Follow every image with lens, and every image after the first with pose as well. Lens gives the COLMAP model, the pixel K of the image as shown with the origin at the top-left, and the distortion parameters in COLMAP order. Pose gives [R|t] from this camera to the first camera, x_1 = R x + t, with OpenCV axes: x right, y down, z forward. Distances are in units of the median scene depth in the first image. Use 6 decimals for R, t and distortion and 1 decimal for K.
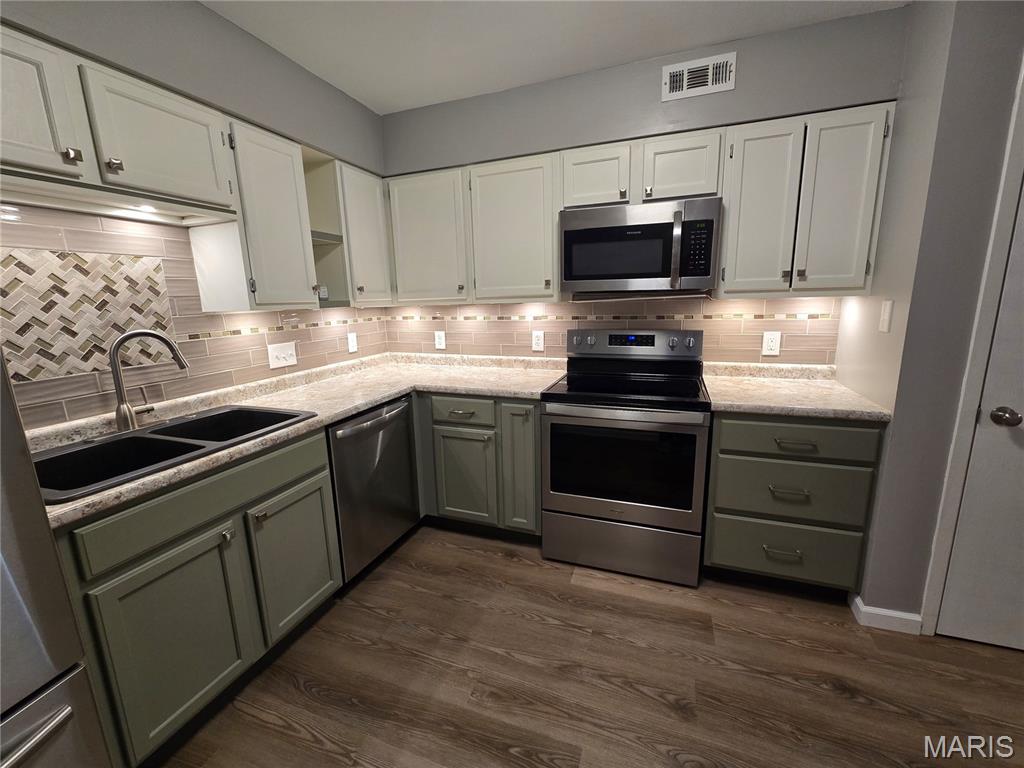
lens RADIAL K [[419.8, 0, 514.2], [0, 419.8, 379.0], [0, 0, 1]] dist [-0.002159, 0.000871]
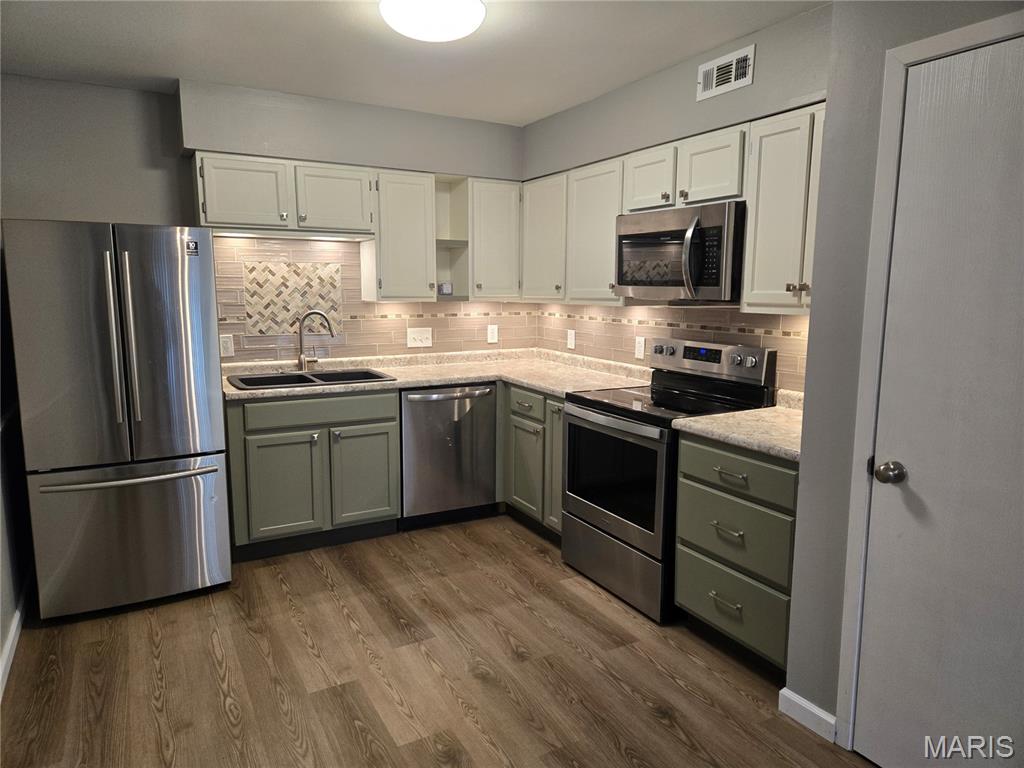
lens RADIAL K [[674.7, 0, 512.0], [0, 674.7, 384.0], [0, 0, 1]] dist [0.088080, -0.089352]
pose [[0.756788, 0.125298, -0.641538, 1.086340], [-0.150028, 0.988551, 0.016093, 0.005563], [0.636210, 0.084070, 0.766922, -0.388825]]
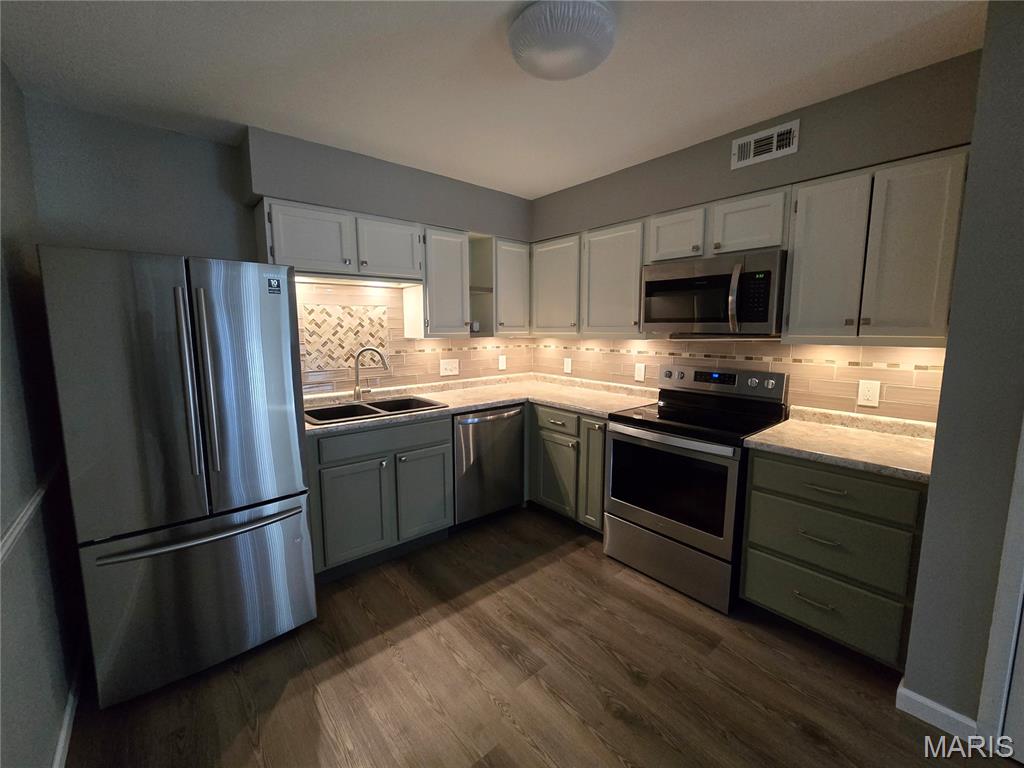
lens RADIAL K [[419.8, 0, 514.2], [0, 419.8, 379.0], [0, 0, 1]] dist [-0.002159, 0.000871]
pose [[0.870771, 0.085980, -0.484113, 0.430634], [-0.115540, 0.992803, -0.031496, 0.004513], [0.477921, 0.083360, 0.874438, -0.220779]]
